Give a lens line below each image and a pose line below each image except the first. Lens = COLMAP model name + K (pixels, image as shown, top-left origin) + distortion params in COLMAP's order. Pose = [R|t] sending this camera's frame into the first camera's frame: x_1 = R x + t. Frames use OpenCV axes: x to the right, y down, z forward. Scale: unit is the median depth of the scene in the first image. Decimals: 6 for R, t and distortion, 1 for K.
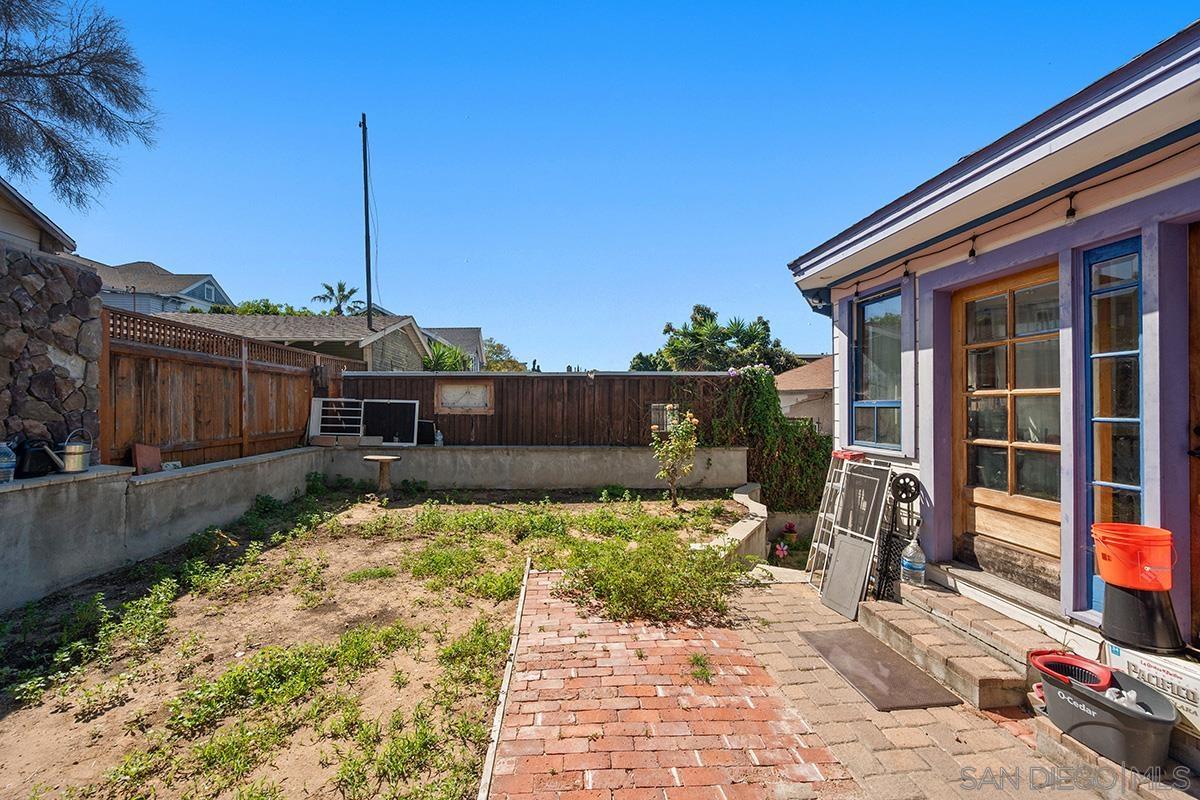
lens RADIAL K [[474.7, 0, 598.4], [0, 474.7, 402.2], [0, 0, 1]] dist [0.001714, -0.000759]
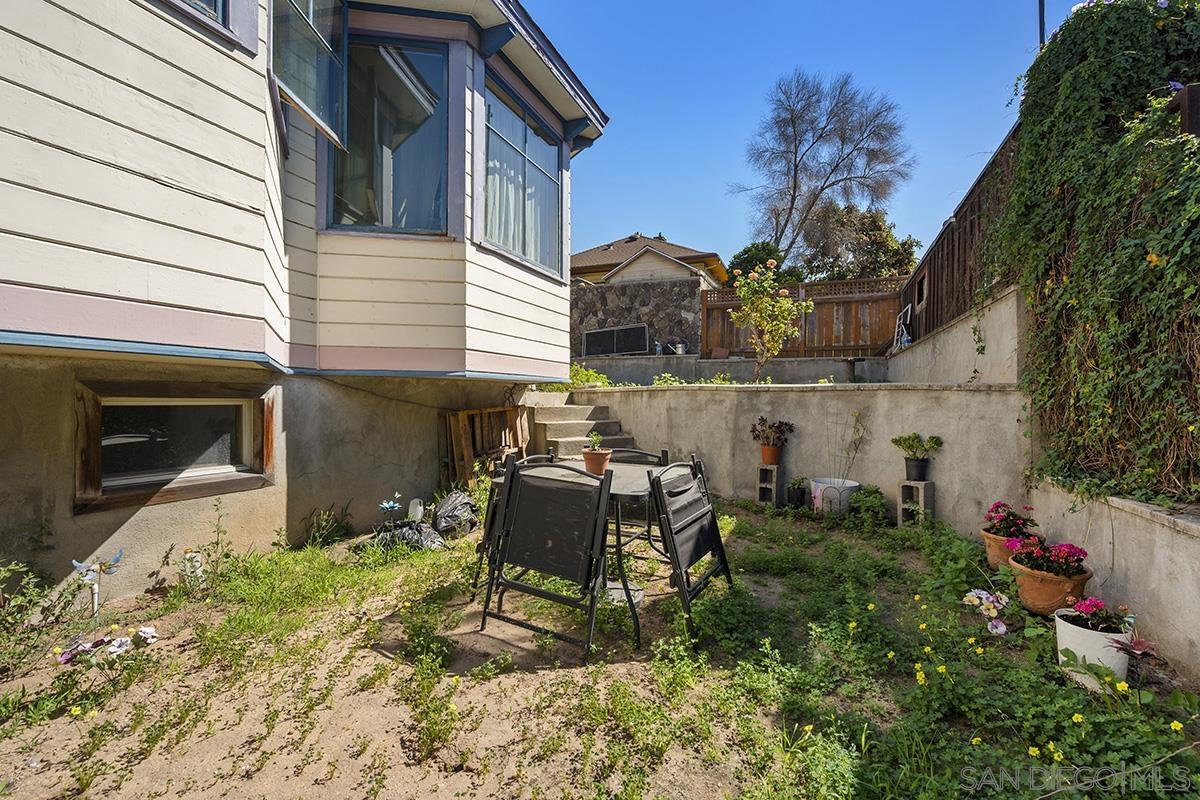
lens RADIAL K [[536.4, 0, 599.0], [0, 536.4, 400.1], [0, 0, 1]] dist [0.002483, -0.000359]
pose [[-0.458530, -0.001086, -0.888678, 1.955826], [-0.000006, 0.999999, -0.001219, 0.430582], [0.888679, -0.000554, -0.458530, 2.081083]]
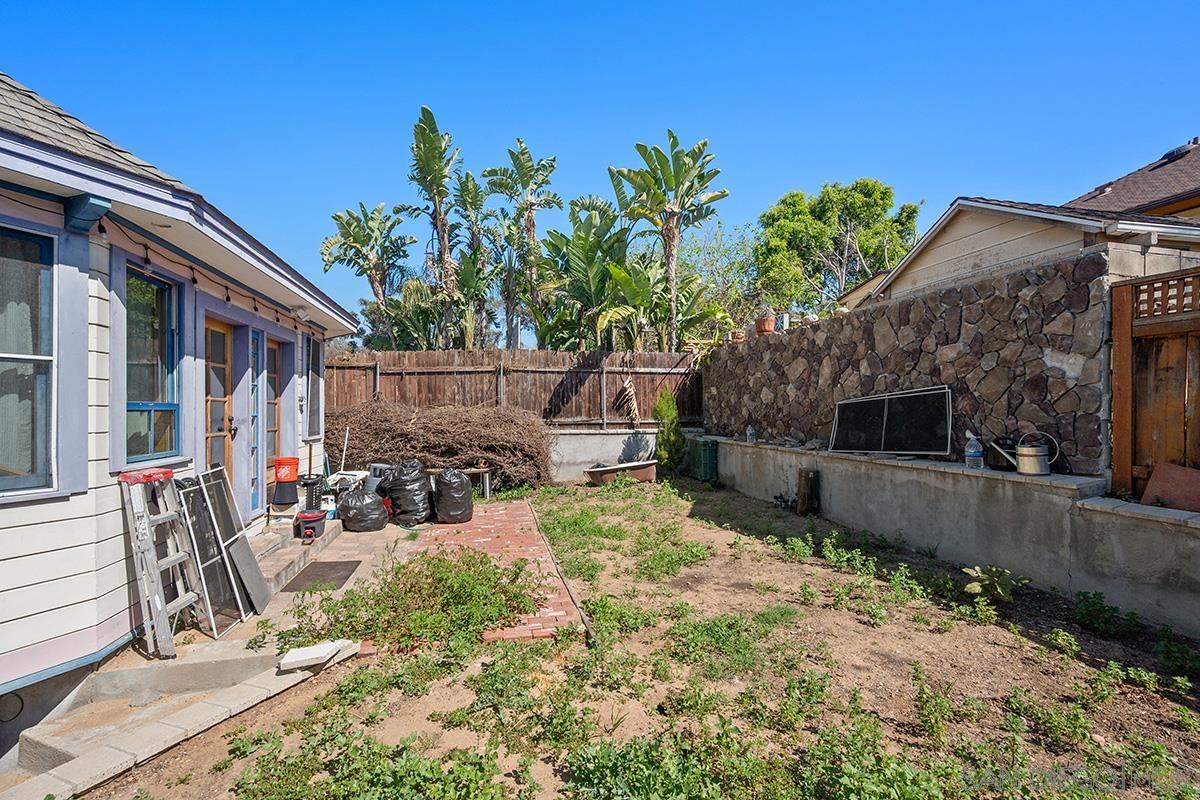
lens RADIAL K [[512.9, 0, 598.3], [0, 512.9, 411.3], [0, 0, 1]] dist [0.001958, 0.000044]
pose [[-0.988988, 0.001866, -0.147982, -0.048278], [0.002496, 0.999989, -0.004065, 0.017255], [0.147973, -0.004390, -0.988982, 1.998813]]
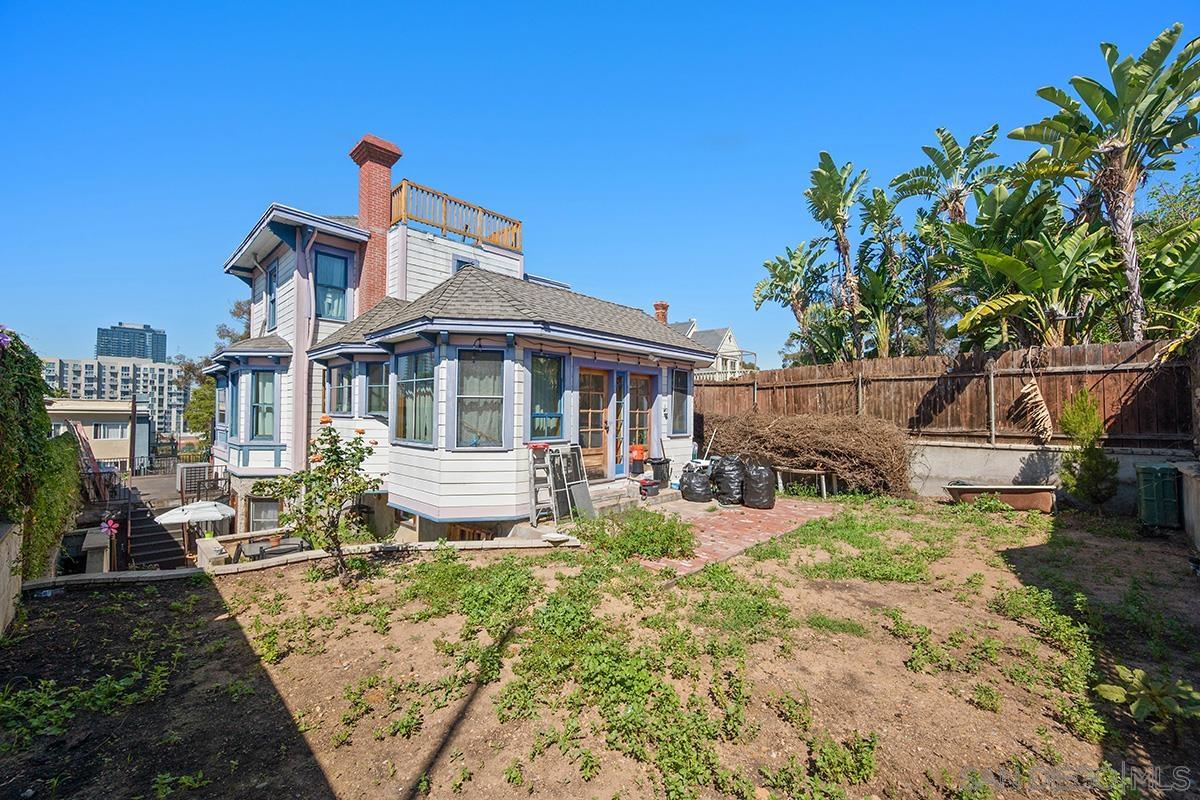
lens RADIAL K [[474.7, 0, 602.7], [0, 474.7, 402.1], [0, 0, 1]] dist [0.001714, -0.000759]
pose [[-0.661910, 0.012914, 0.749472, -0.913294], [-0.012933, 0.999506, -0.028645, 0.002394], [-0.749472, -0.028653, -0.661416, 2.040730]]
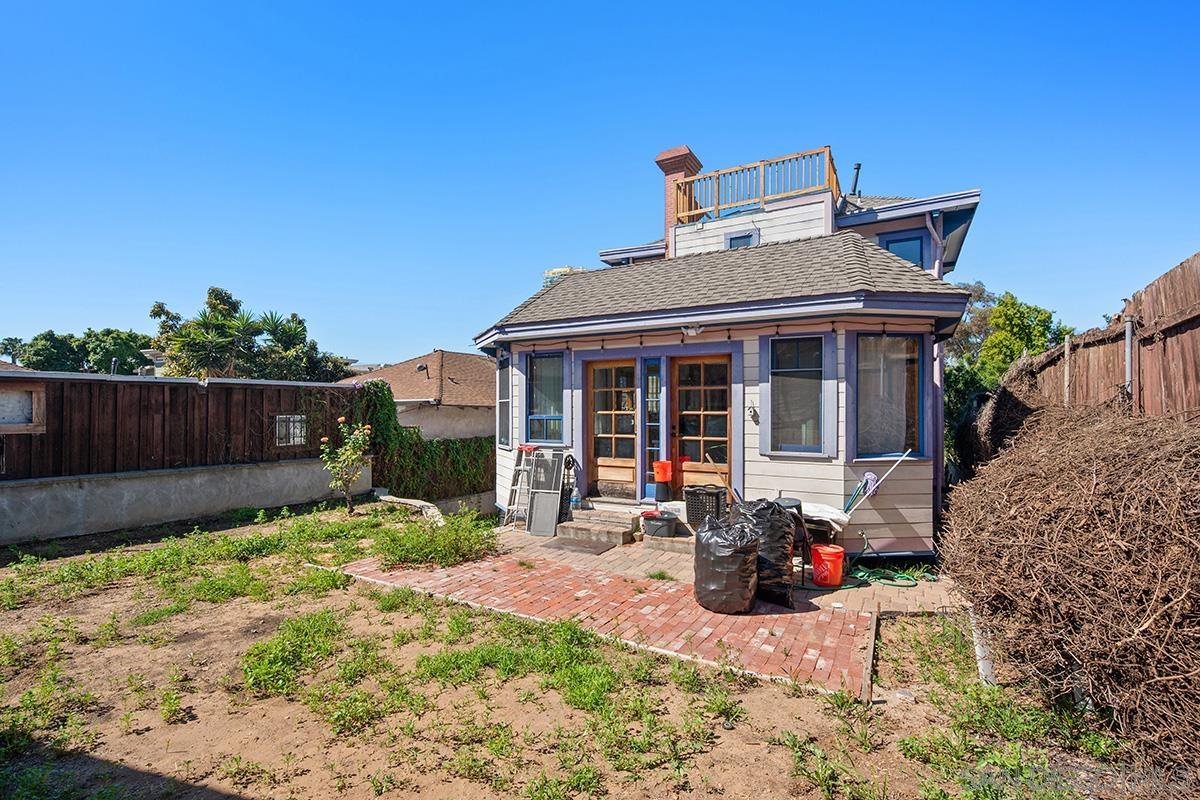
lens RADIAL K [[536.4, 0, 603.8], [0, 536.4, 411.6], [0, 0, 1]] dist [0.002483, -0.000359]
pose [[0.565533, -0.004044, 0.824716, -0.912141], [-0.003545, 0.999967, 0.007334, -0.033077], [-0.824718, -0.007071, 0.565500, -0.282727]]
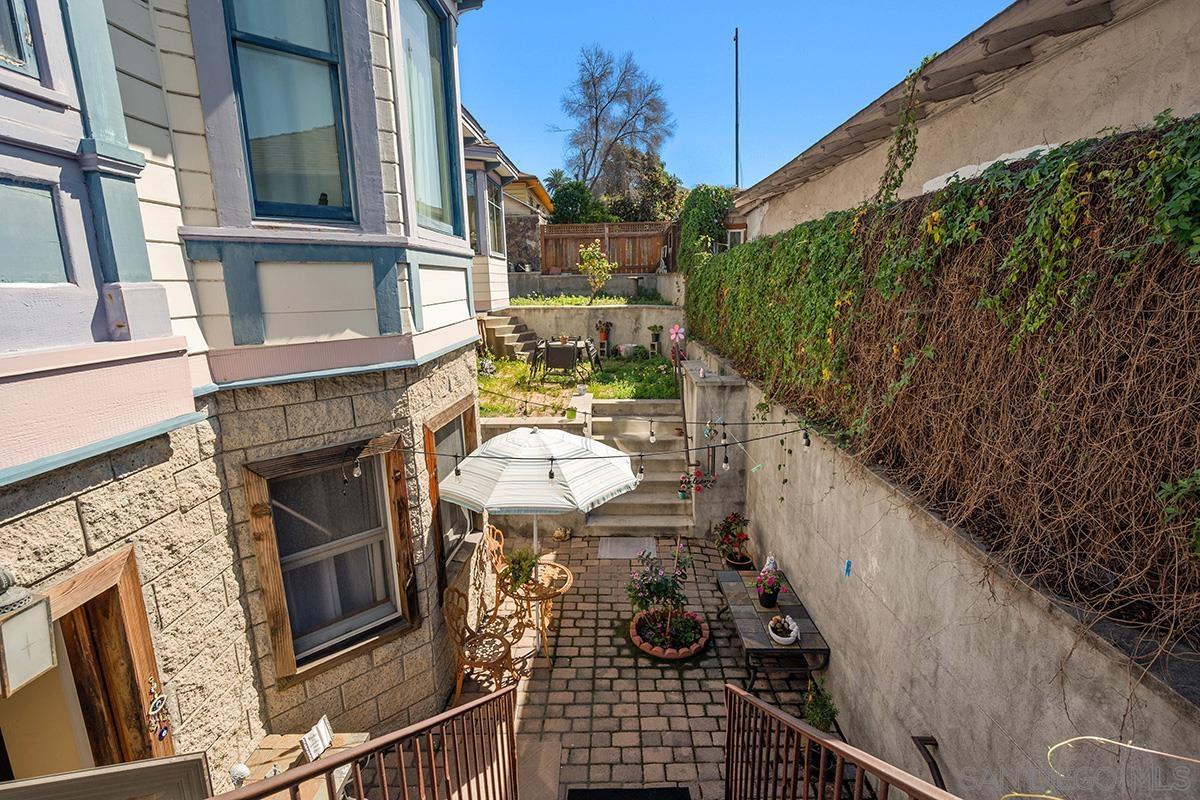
lens RADIAL K [[566.9, 0, 599.0], [0, 566.9, 402.8], [0, 0, 1]] dist [0.004675, -0.000048]
pose [[-0.111826, 0.206974, -0.971934, 3.765720], [0.033270, 0.978301, 0.204502, 0.276099], [0.993171, -0.009467, -0.116285, 2.197664]]
